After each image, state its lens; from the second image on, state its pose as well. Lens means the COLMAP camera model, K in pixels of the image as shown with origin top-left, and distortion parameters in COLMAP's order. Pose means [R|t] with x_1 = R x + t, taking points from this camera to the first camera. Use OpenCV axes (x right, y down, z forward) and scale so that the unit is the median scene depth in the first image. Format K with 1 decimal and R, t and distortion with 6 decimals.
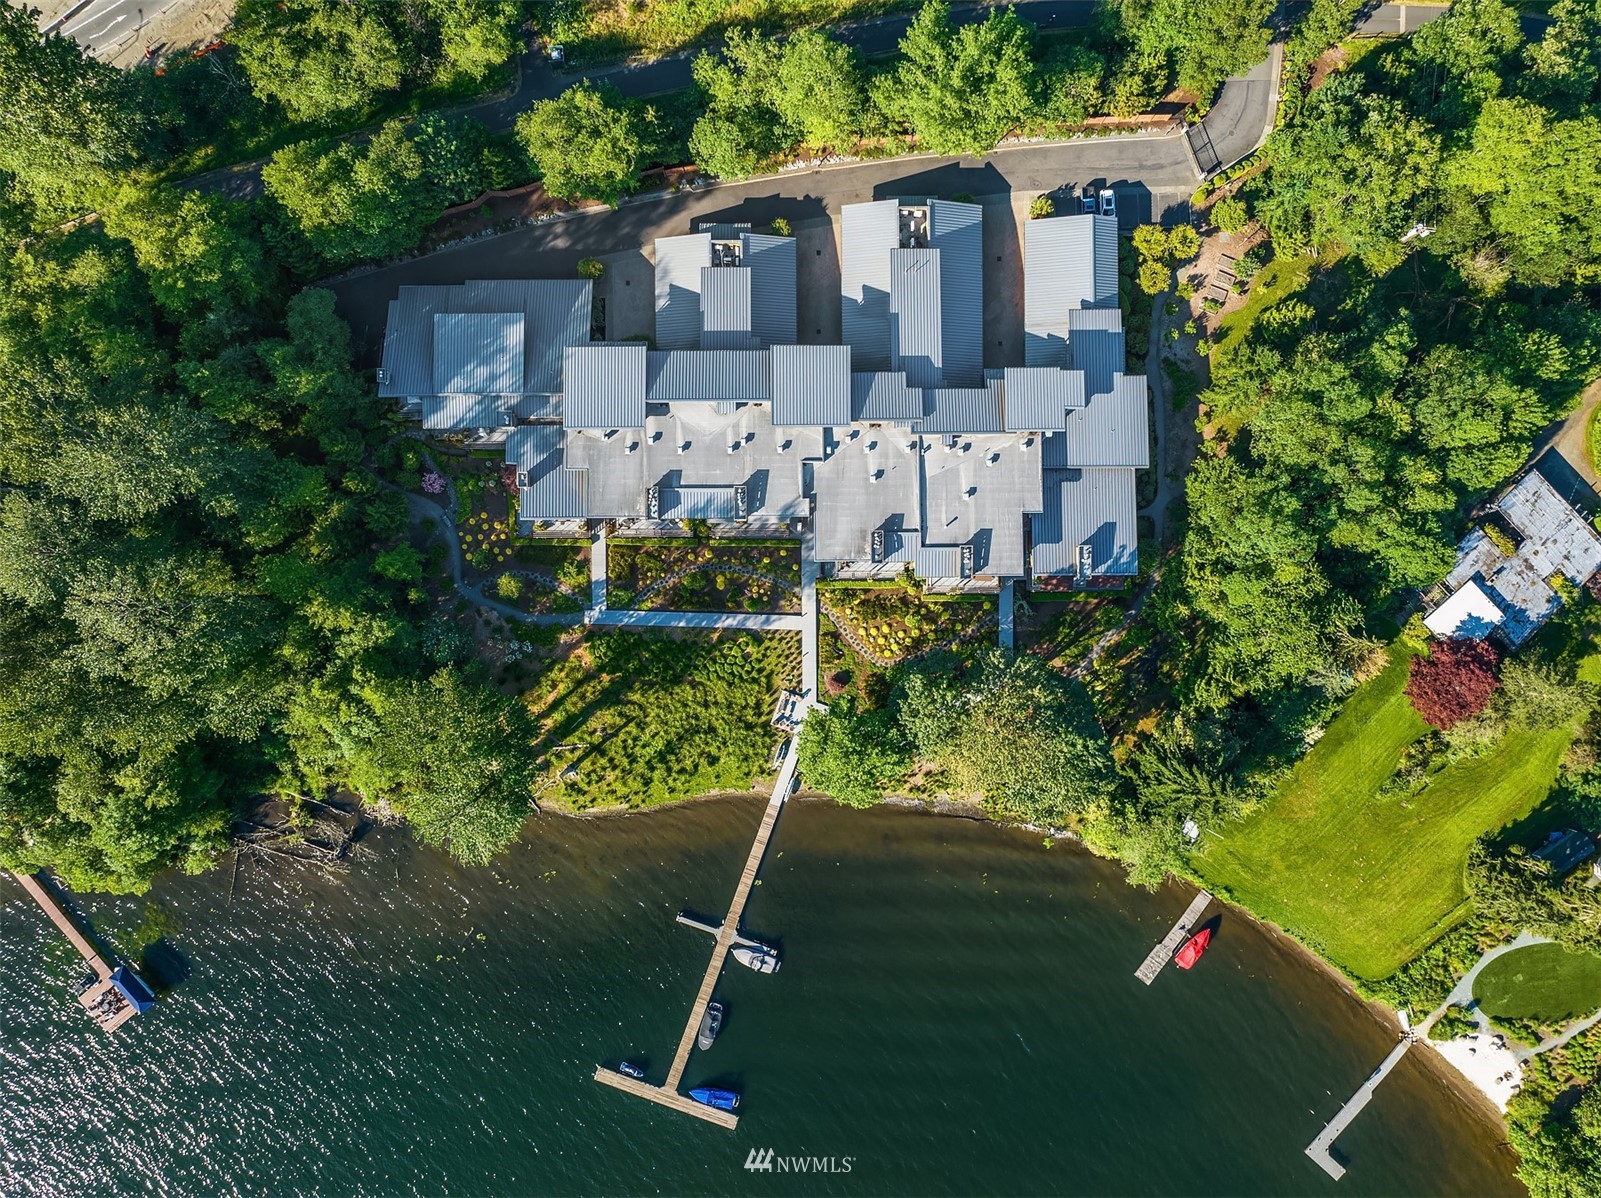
lens RADIAL K [[1131.4, 0, 800.5], [0, 1131.4, 599.0], [0, 0, 1]] dist [-0.028029, 0.000996]
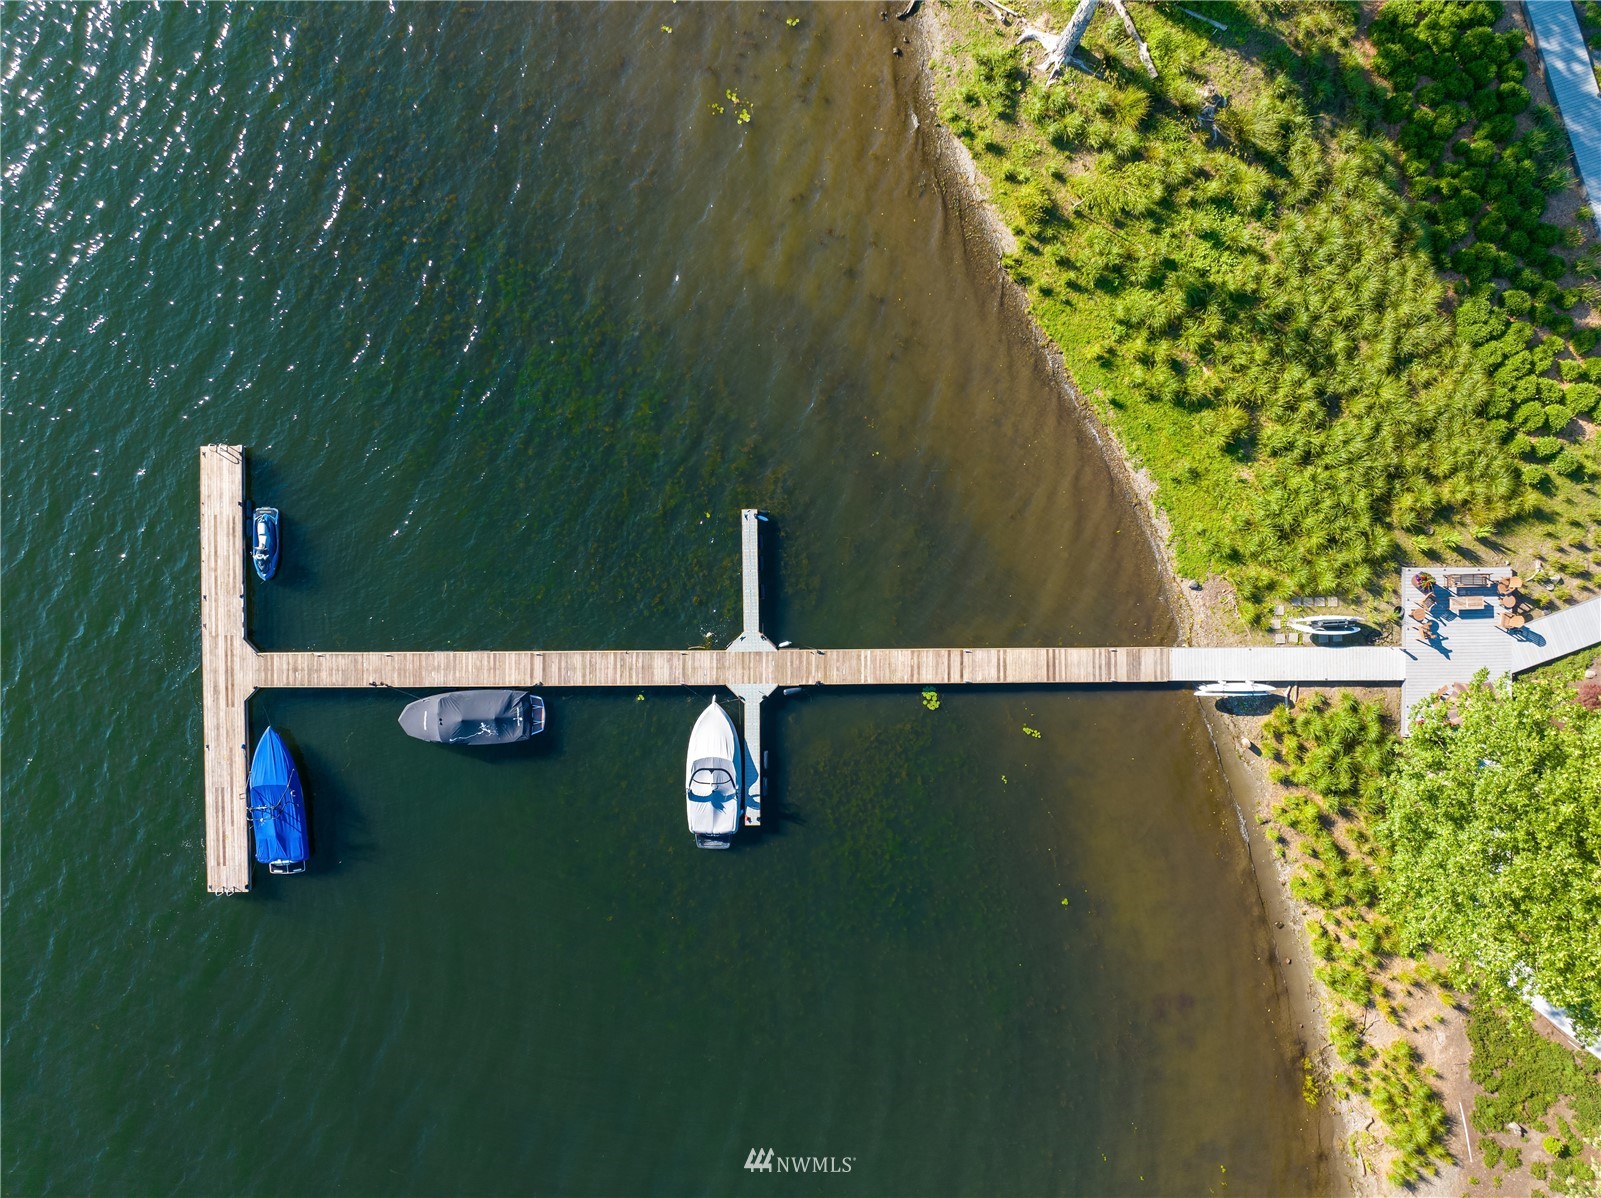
lens RADIAL K [[1131.4, 0, 800.5], [0, 1131.4, 599.0], [0, 0, 1]] dist [-0.028029, 0.000996]
pose [[0.349146, 0.936926, 0.016342, -0.085338], [-0.936795, 0.349412, -0.018050, 0.285116], [-0.022621, -0.009007, 0.999704, 0.669971]]
